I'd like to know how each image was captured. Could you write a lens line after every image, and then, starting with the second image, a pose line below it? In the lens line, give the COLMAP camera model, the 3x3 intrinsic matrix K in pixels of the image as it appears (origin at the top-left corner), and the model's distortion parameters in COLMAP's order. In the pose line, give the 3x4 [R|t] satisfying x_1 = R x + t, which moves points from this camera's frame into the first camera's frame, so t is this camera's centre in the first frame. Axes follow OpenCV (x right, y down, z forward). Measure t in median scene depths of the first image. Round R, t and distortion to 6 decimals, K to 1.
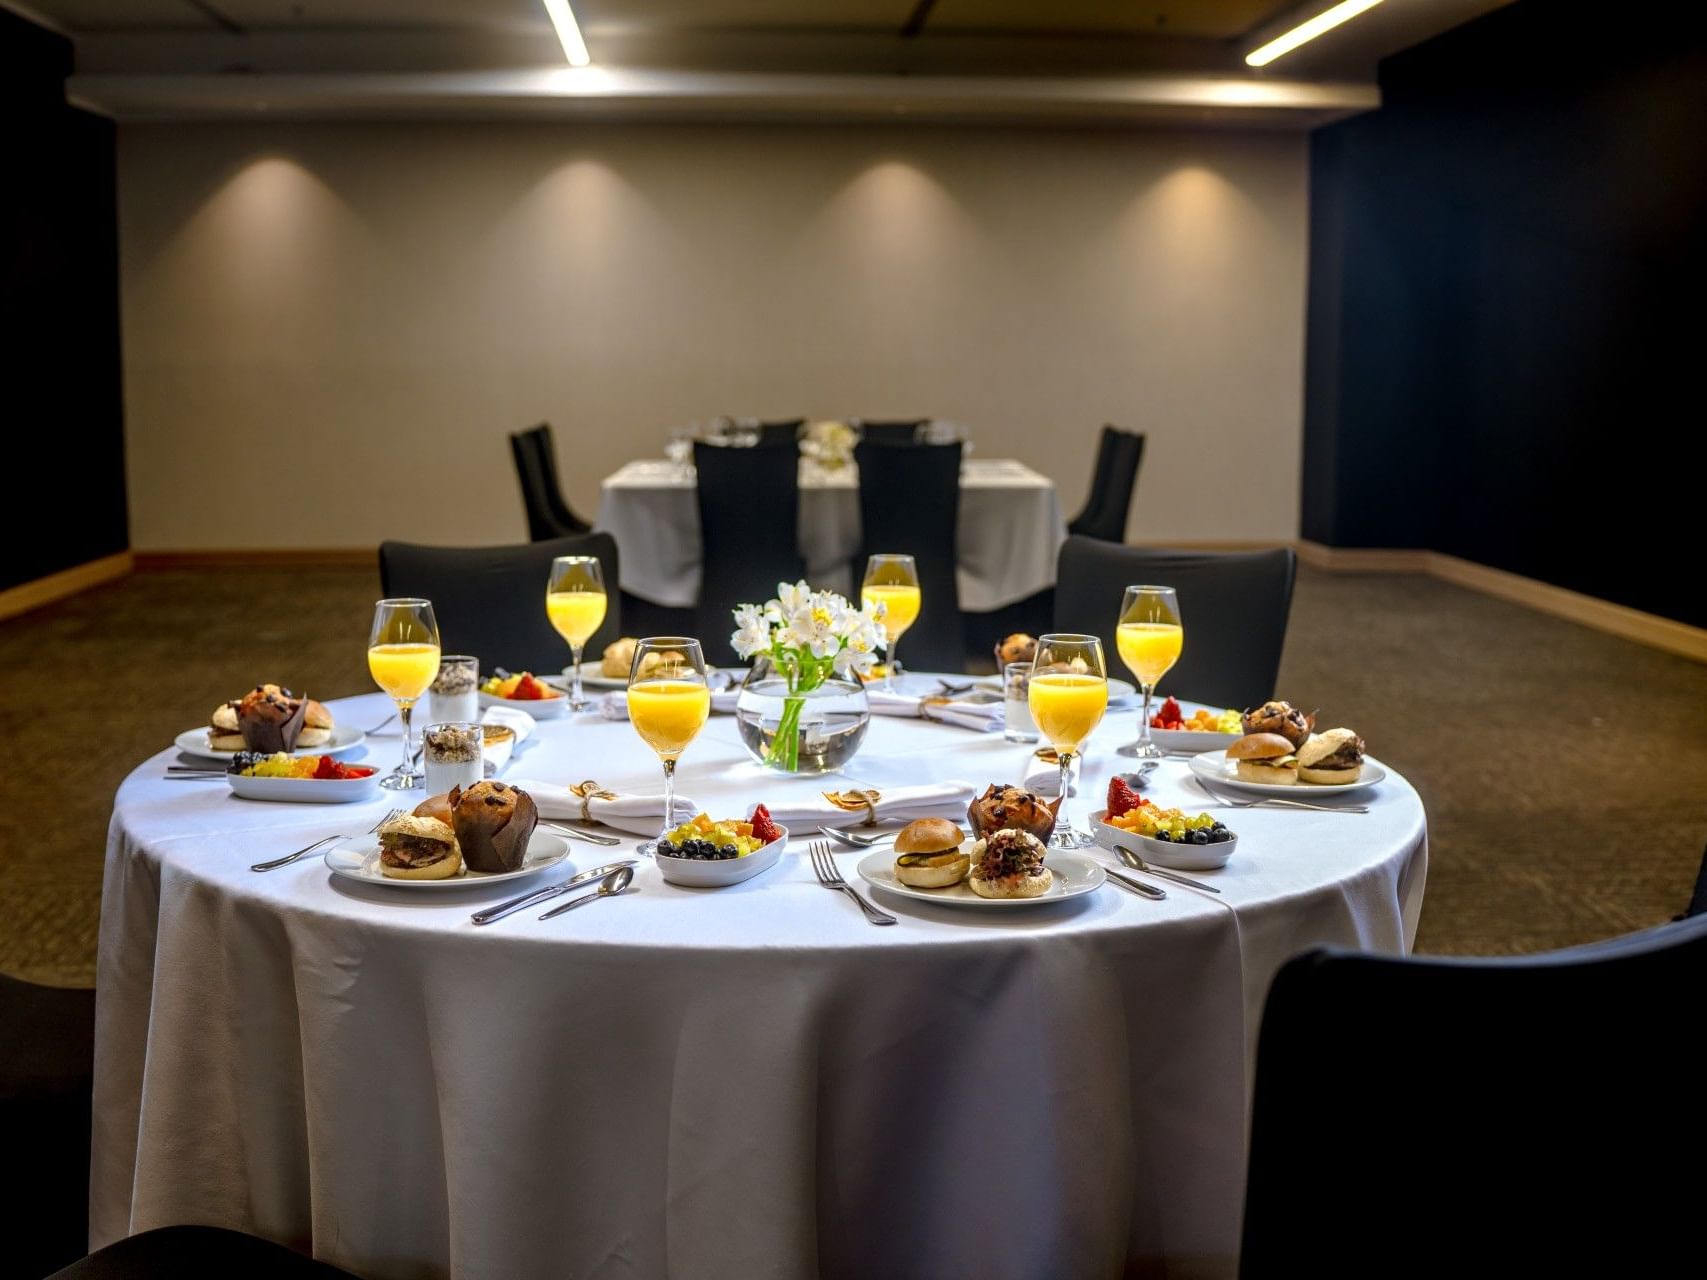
lens RADIAL K [[2006.6, 0, 919.1], [0, 2006.6, 639.1], [0, 0, 1]] dist [-0.103421, 0.016437]
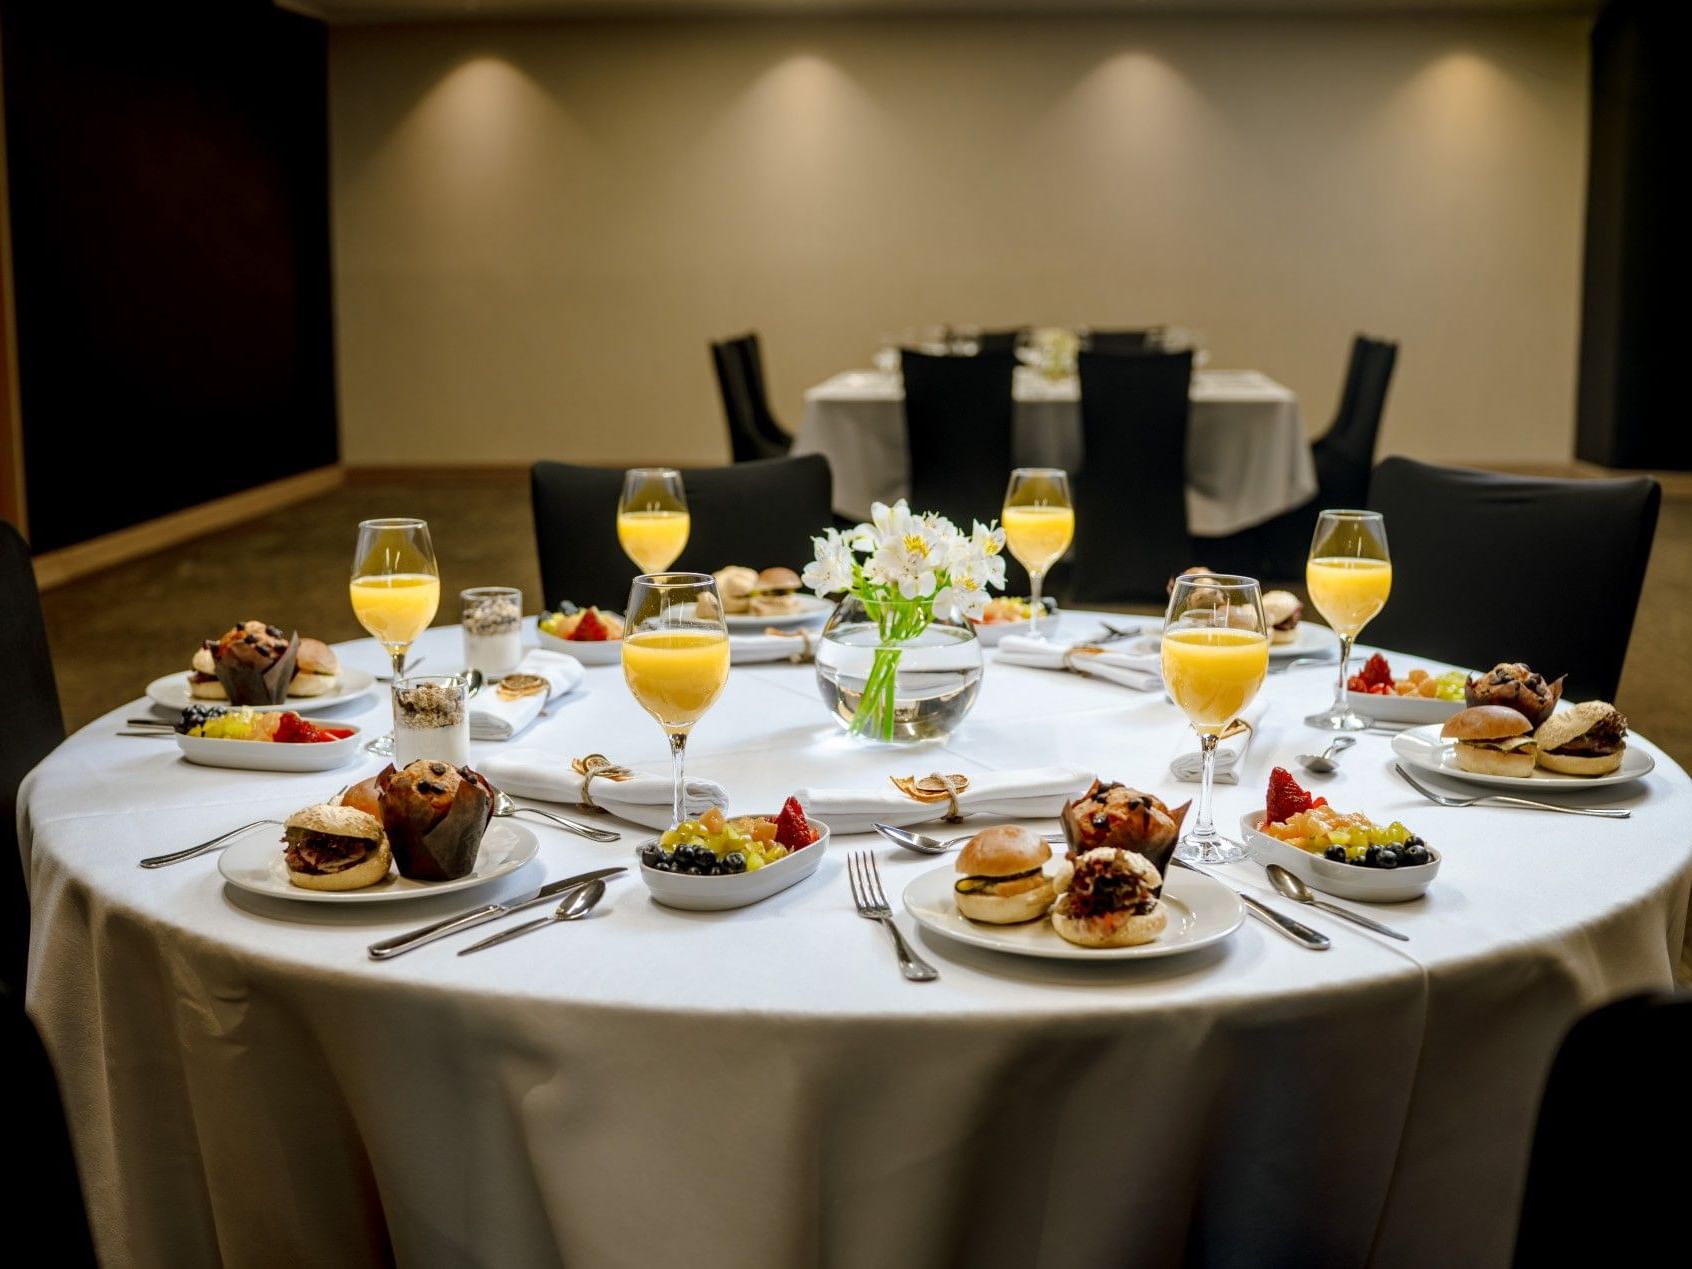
lens RADIAL K [[1989.0, 0, 911.0], [0, 1989.0, 633.6], [0, 0, 1]] dist [-0.103421, 0.016437]
pose [[0.990255, 0.016505, -0.138284, 0.059564], [-0.011269, 0.999193, 0.038563, -0.006987], [0.138808, -0.036629, 0.989642, 0.239239]]
